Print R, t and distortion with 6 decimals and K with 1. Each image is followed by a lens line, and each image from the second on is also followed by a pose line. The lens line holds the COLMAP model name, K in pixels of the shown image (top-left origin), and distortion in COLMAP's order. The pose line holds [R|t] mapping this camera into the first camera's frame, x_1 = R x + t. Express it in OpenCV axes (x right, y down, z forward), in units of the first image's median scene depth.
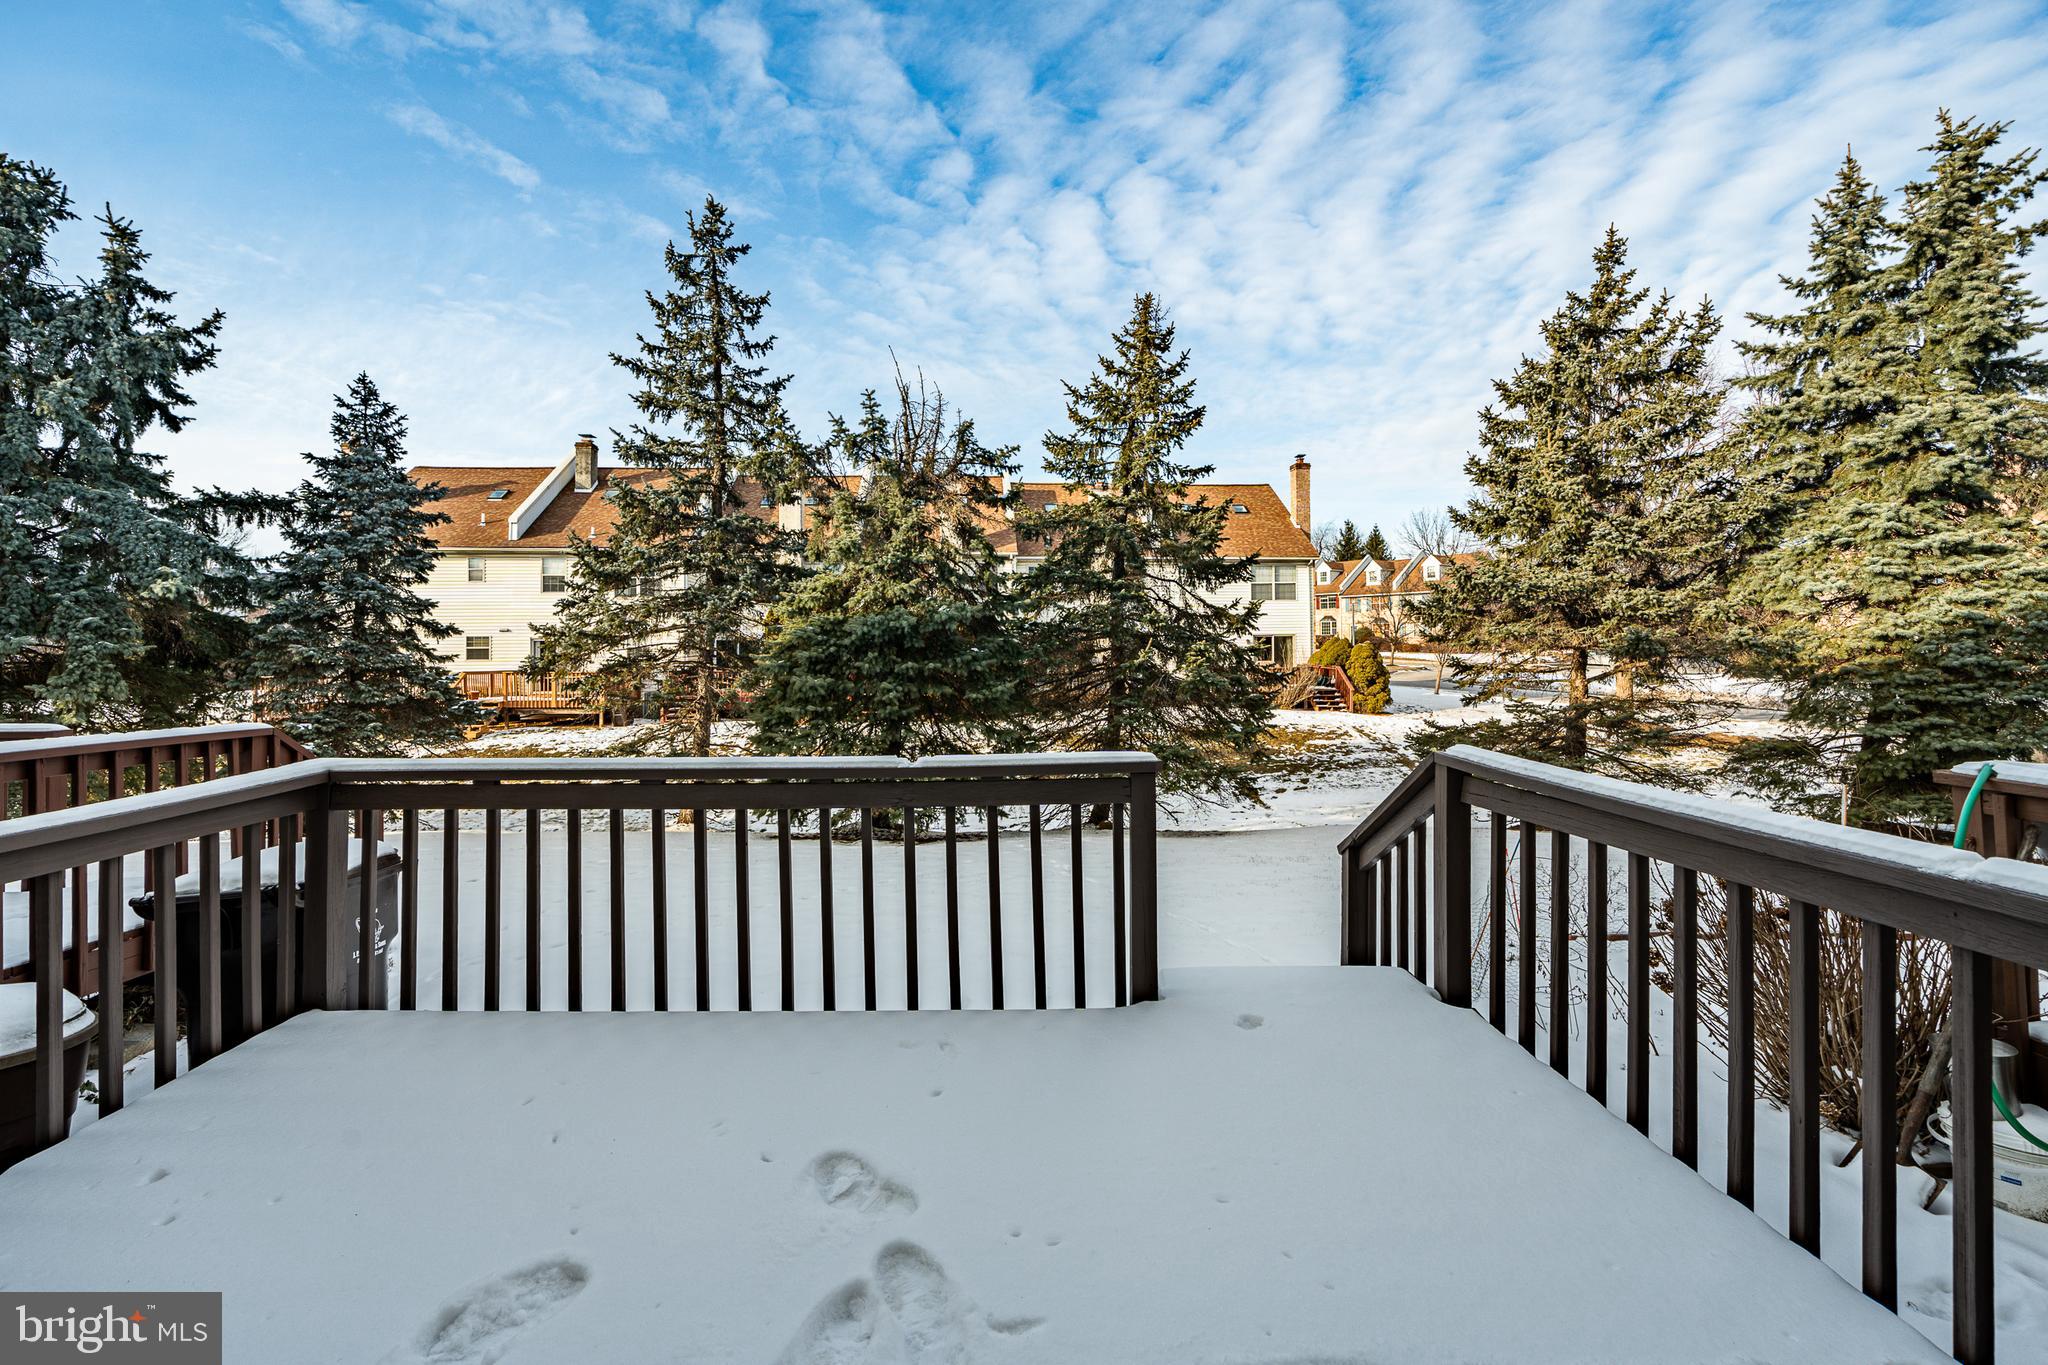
lens RADIAL K [[805.3, 0, 1031.1], [0, 805.3, 602.6], [0, 0, 1]] dist [-0.007174, -0.000062]
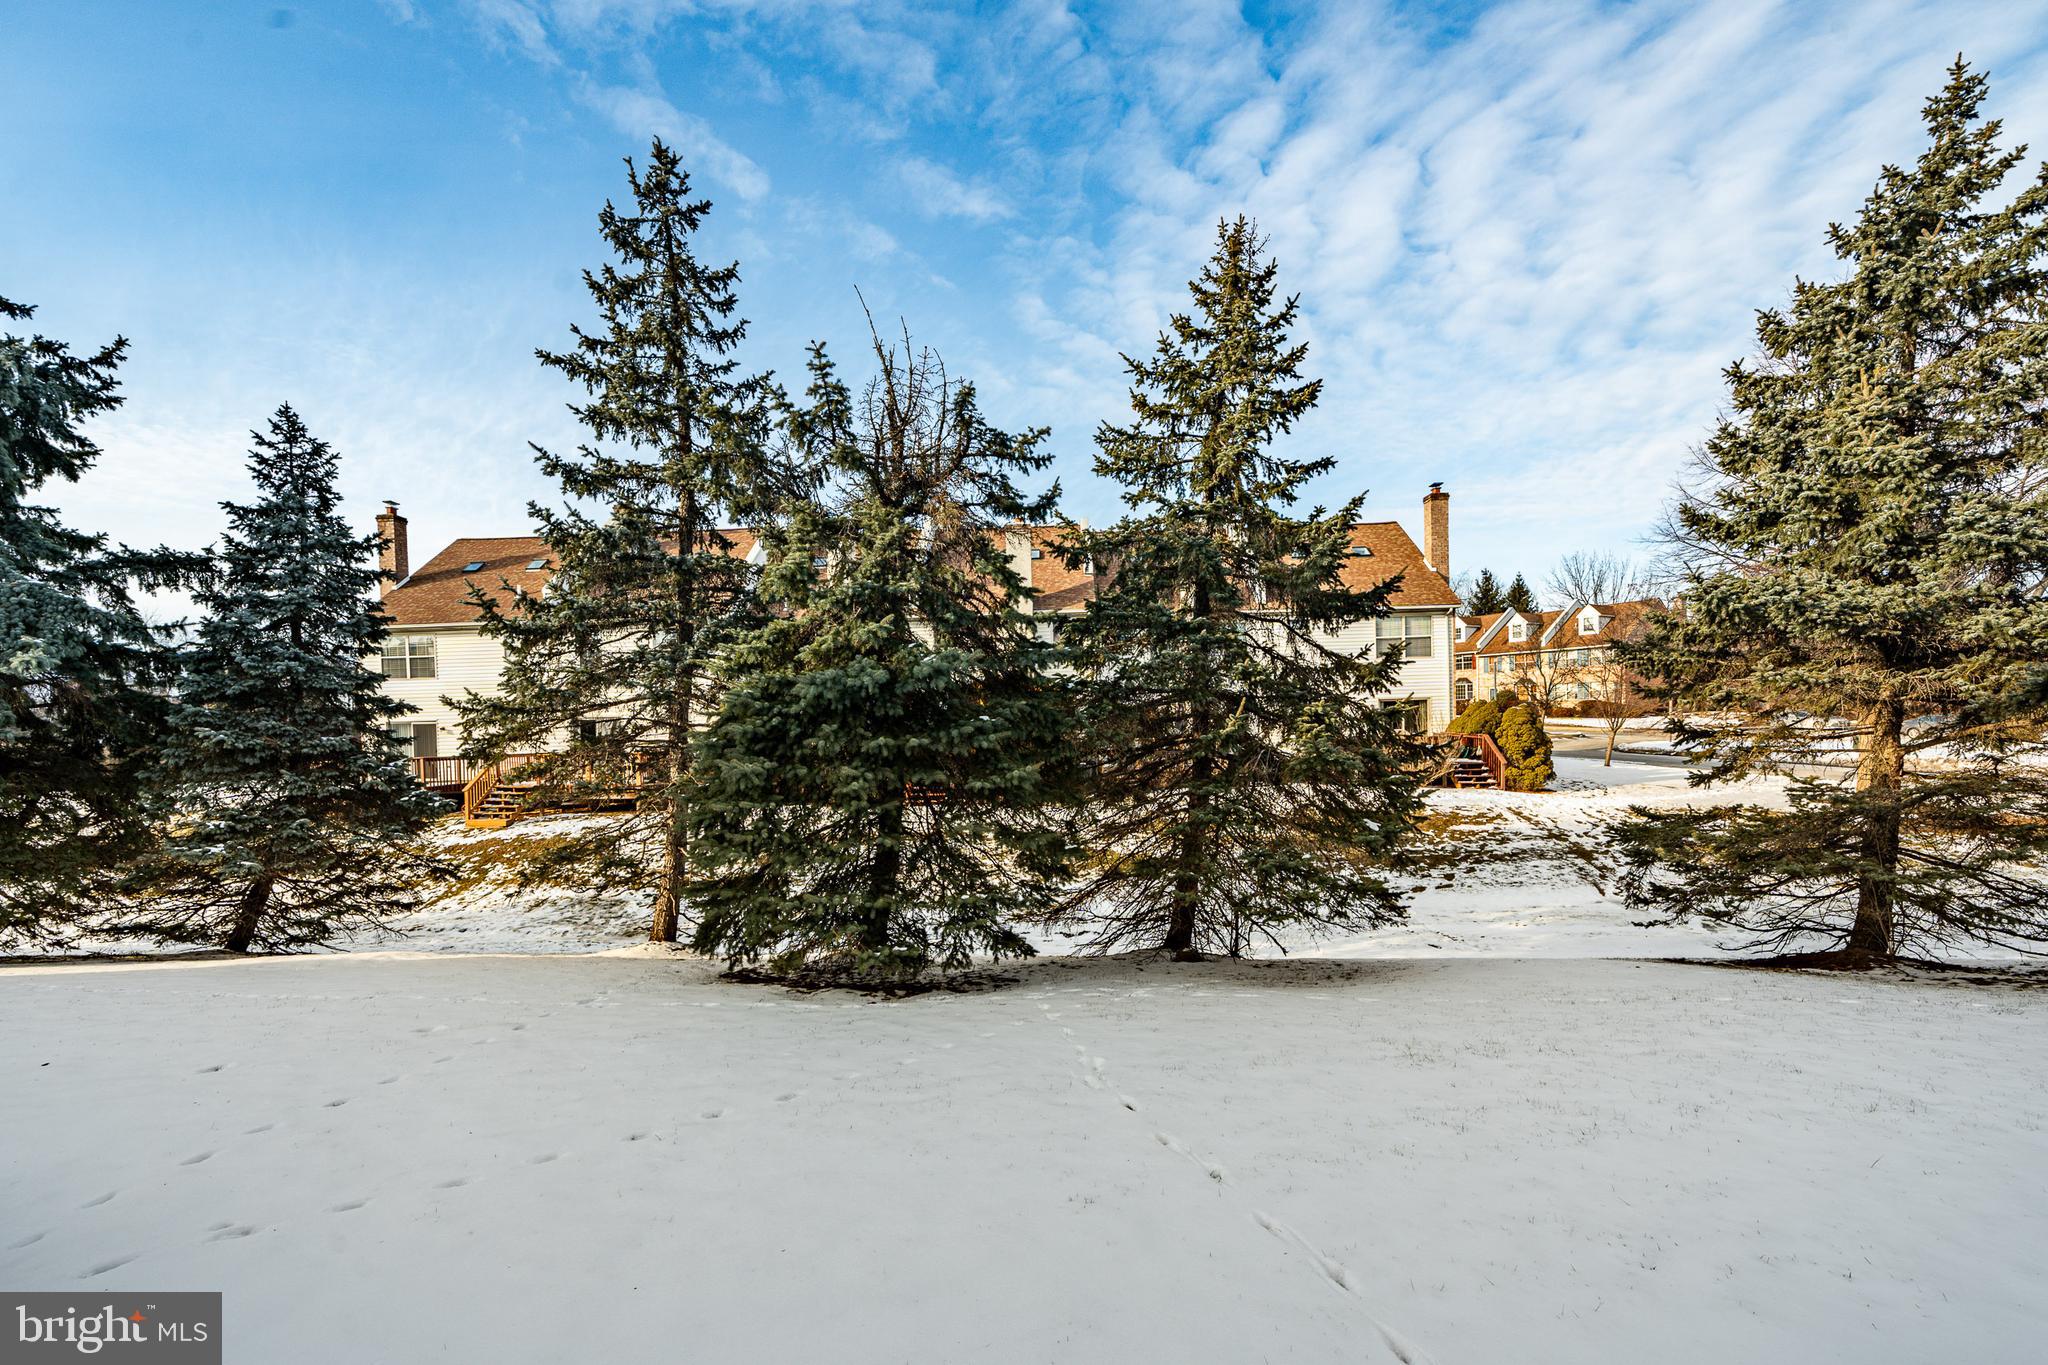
lens RADIAL K [[813.2, 0, 1041.6], [0, 813.2, 721.9], [0, 0, 1]] dist [-0.006963, 0.000159]
pose [[0.993163, -0.016907, -0.115501, 0.047783], [0.023404, 0.998205, 0.055134, 0.018828], [0.114362, -0.057460, 0.991776, 0.241020]]
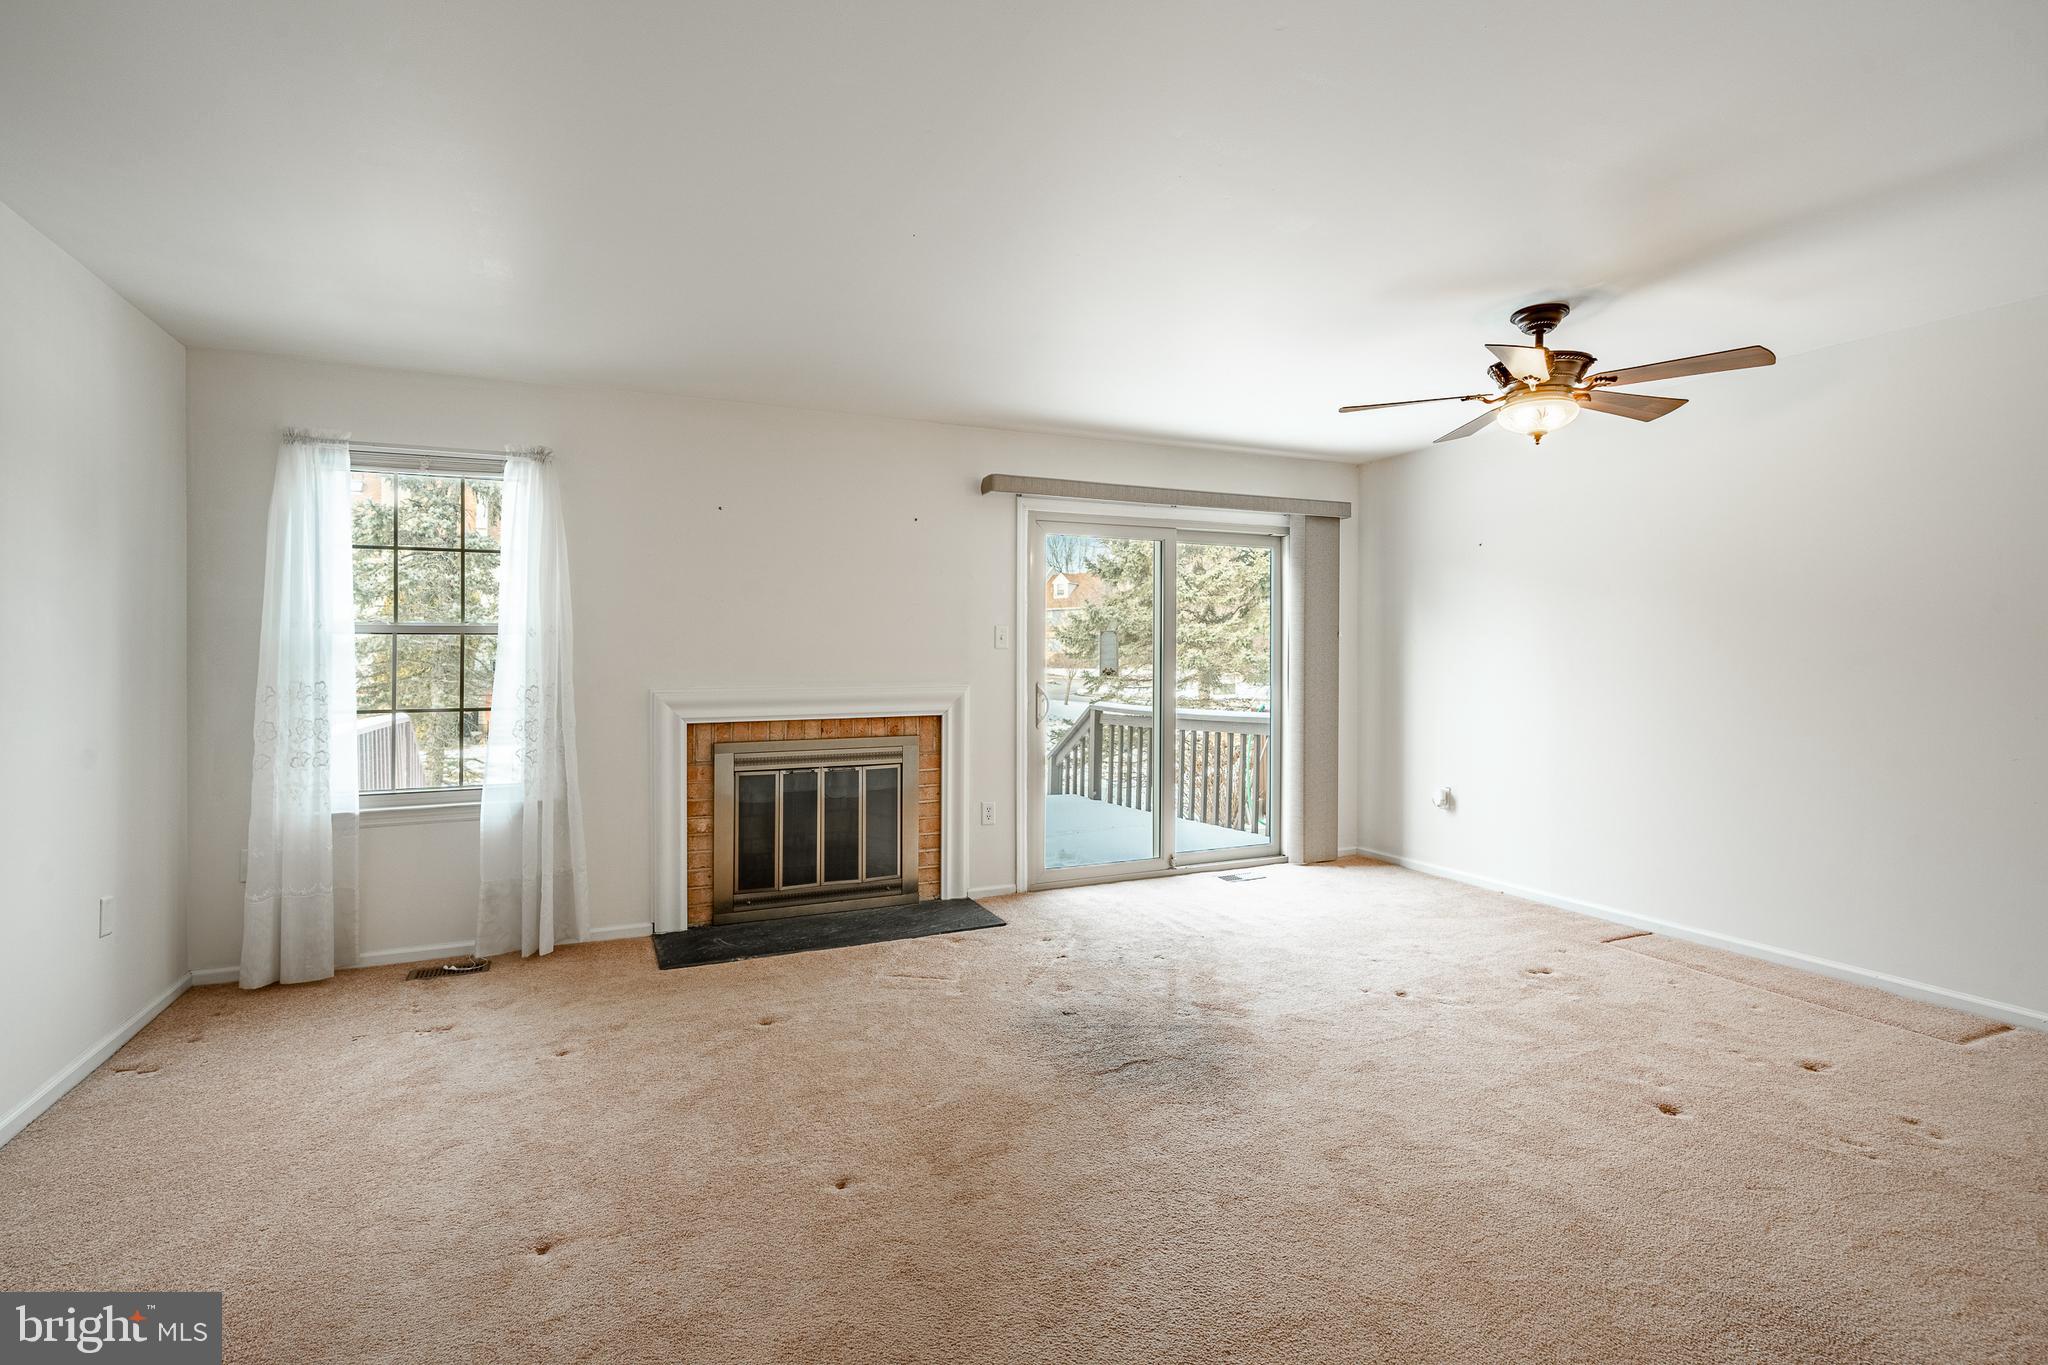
lens RADIAL K [[956.0, 0, 1028.3], [0, 956.0, 654.6], [0, 0, 1]] dist [-0.007265, 0.000326]
pose [[0.906953, -0.000339, 0.421232, -0.244833], [-0.019845, 0.998855, 0.043532, -0.027339], [-0.420764, -0.047841, 0.905908, -0.425480]]
